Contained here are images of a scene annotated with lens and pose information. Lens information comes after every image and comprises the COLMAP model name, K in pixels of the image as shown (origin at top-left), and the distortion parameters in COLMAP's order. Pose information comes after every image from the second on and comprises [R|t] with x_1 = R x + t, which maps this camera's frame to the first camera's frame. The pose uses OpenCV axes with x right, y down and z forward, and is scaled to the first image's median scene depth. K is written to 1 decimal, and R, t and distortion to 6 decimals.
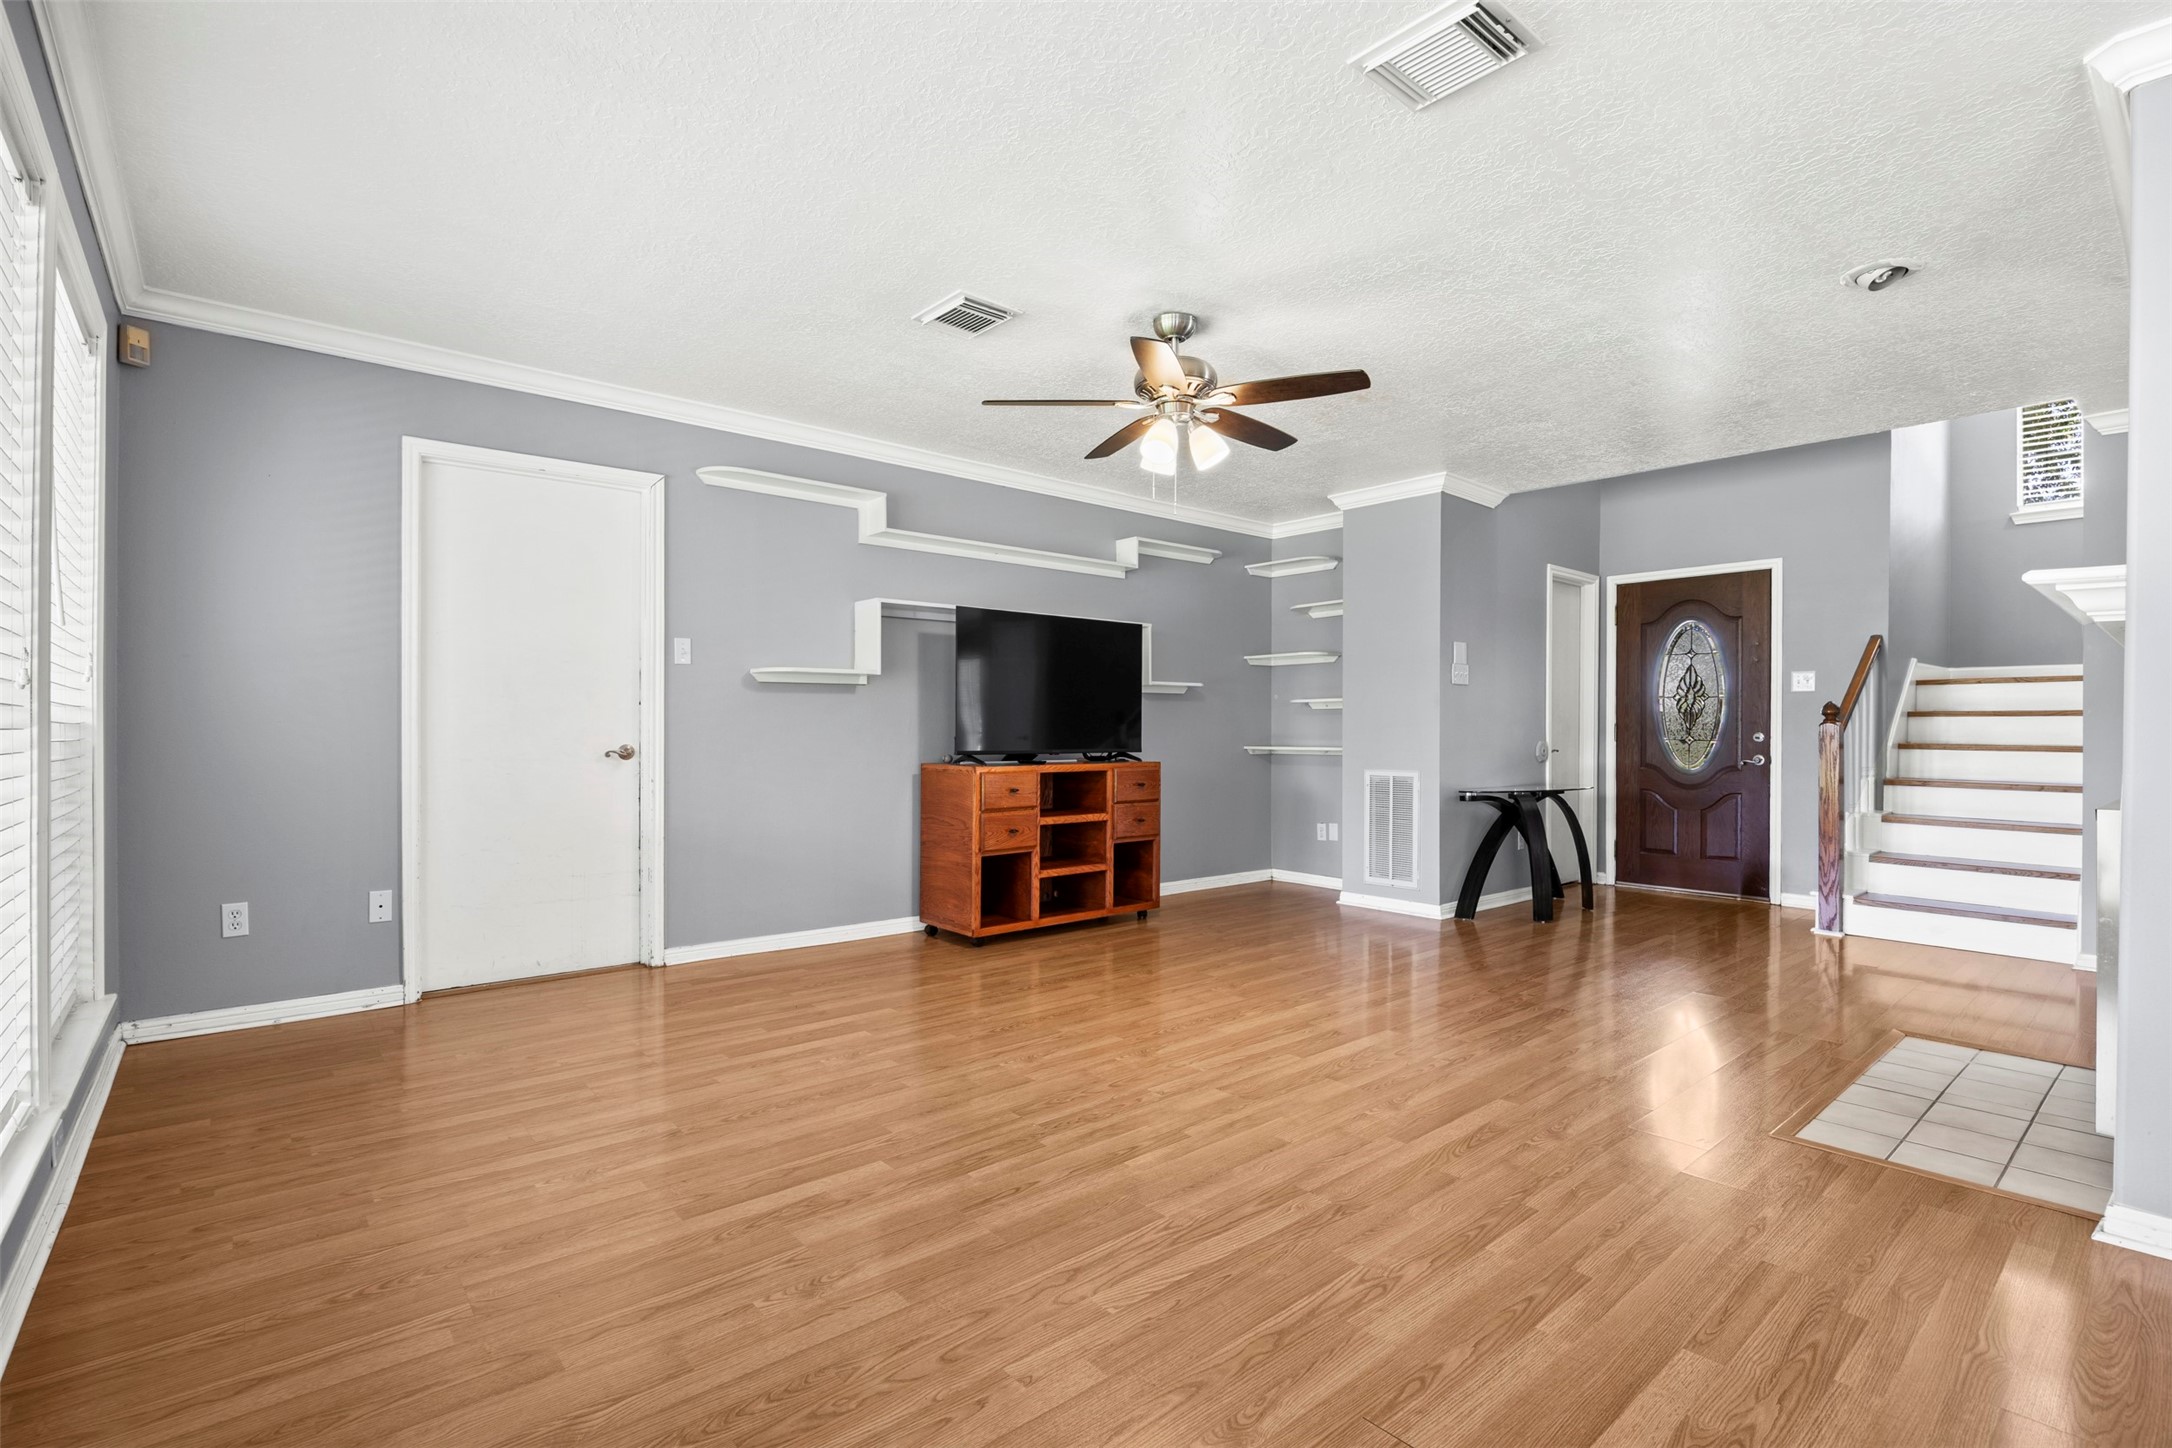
lens RADIAL K [[999.8, 0, 1092.0], [0, 999.8, 739.2], [0, 0, 1]] dist [-0.017601, 0.001416]
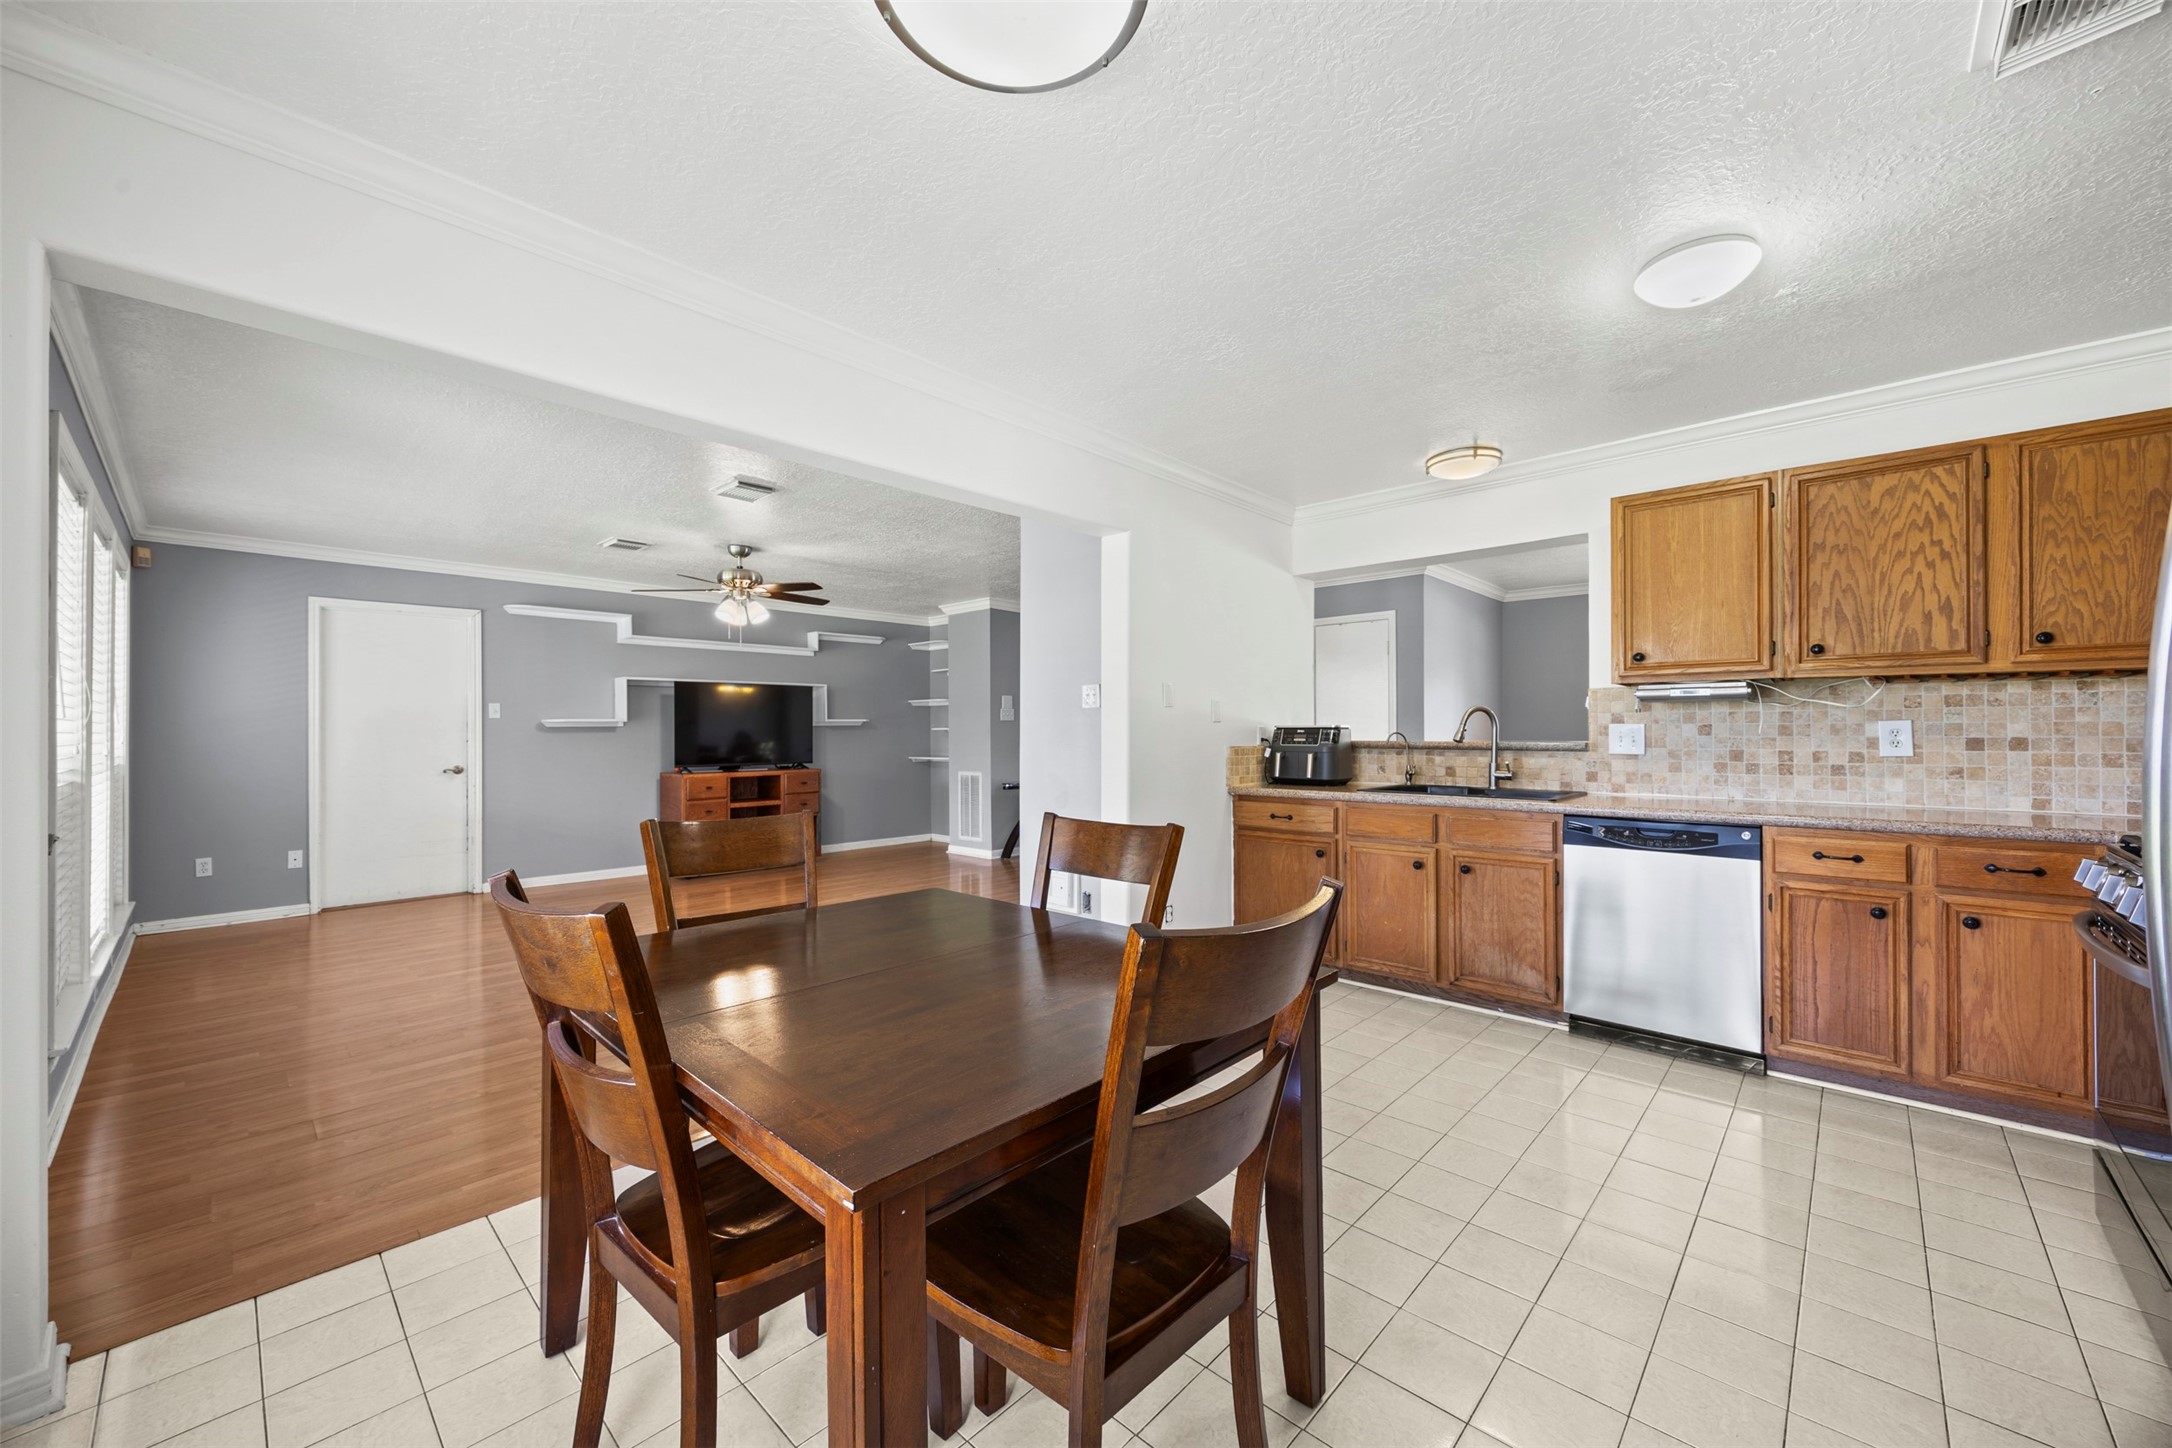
lens RADIAL K [[831.5, 0, 1092.2], [0, 831.5, 729.6], [0, 0, 1]] dist [0.000870, -0.000787]
pose [[0.994491, -0.009430, 0.104395, 0.366232], [0.010639, 0.999883, -0.011033, -0.022528], [-0.104278, 0.012083, 0.994475, -0.424005]]
